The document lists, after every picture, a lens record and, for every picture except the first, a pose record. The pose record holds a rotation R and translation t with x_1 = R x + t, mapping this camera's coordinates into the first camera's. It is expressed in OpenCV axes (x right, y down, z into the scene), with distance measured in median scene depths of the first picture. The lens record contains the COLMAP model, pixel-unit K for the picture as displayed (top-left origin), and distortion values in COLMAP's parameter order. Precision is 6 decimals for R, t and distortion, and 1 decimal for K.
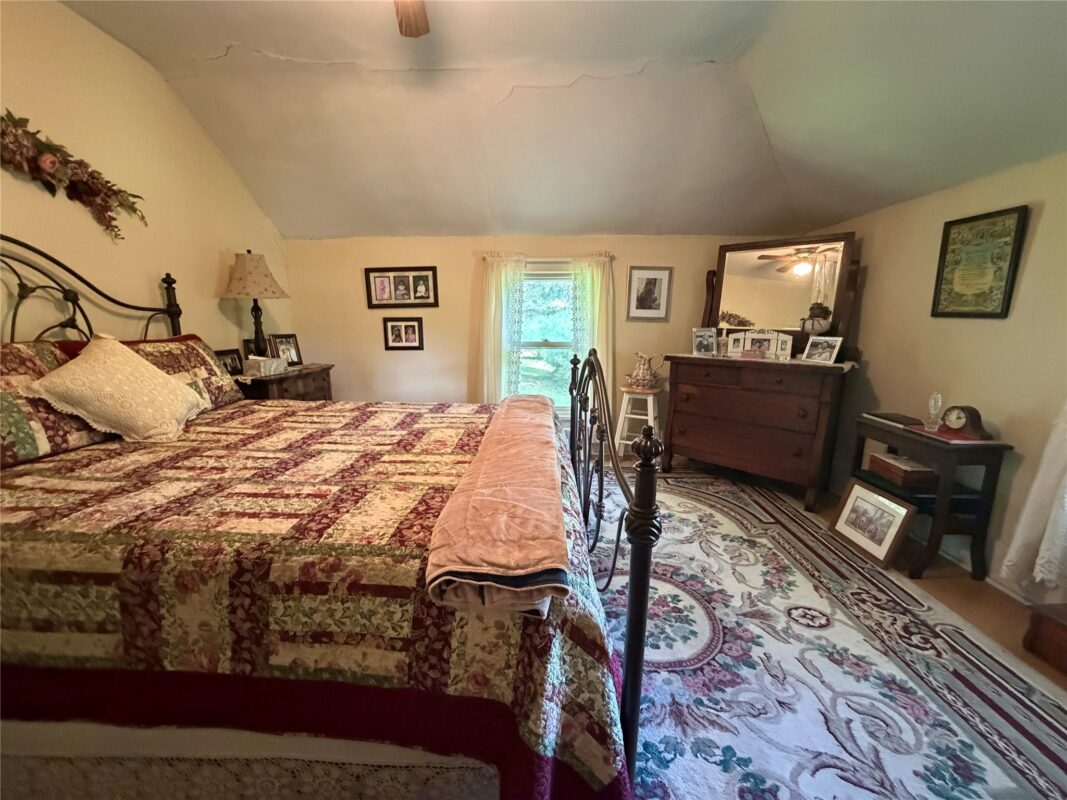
lens RADIAL K [[426.6, 0, 530.2], [0, 426.6, 400.8], [0, 0, 1]] dist [0.001582, -0.000821]
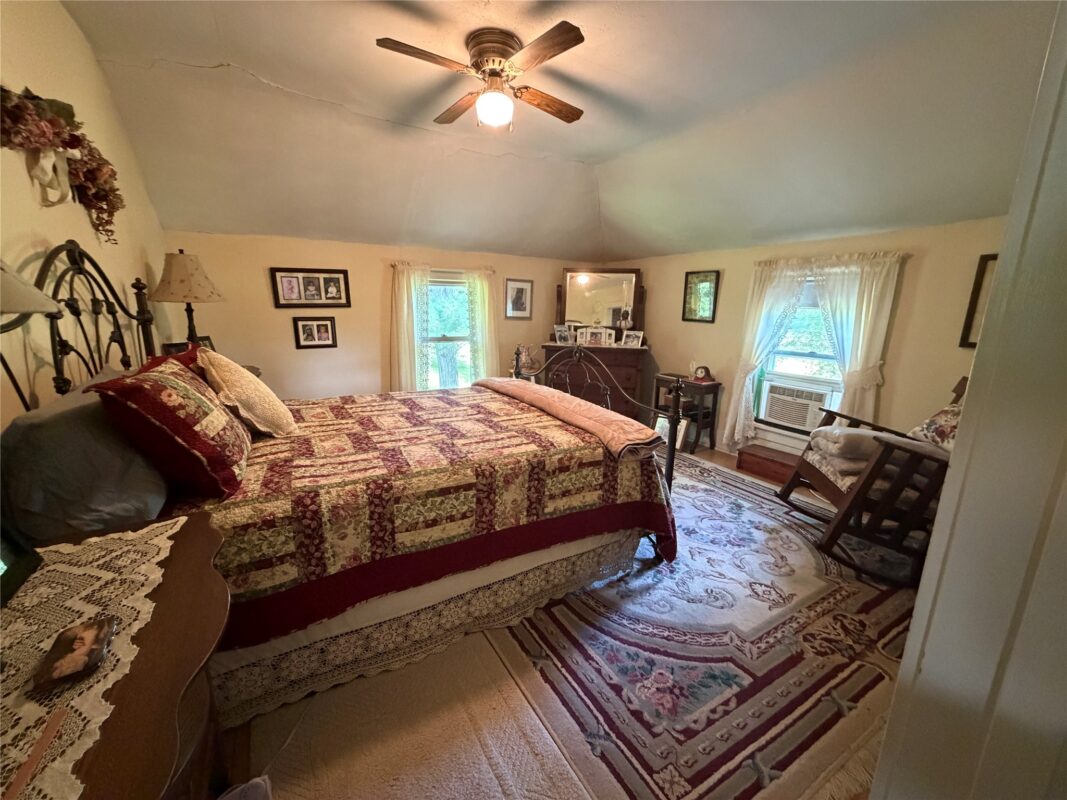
lens RADIAL K [[426.6, 0, 532.6], [0, 426.6, 401.1], [0, 0, 1]] dist [0.001582, -0.000821]
pose [[0.846043, -0.103902, 0.522892, -0.768235], [0.085622, 0.994574, 0.059091, -0.012331], [-0.526194, -0.005222, 0.850348, -0.310808]]
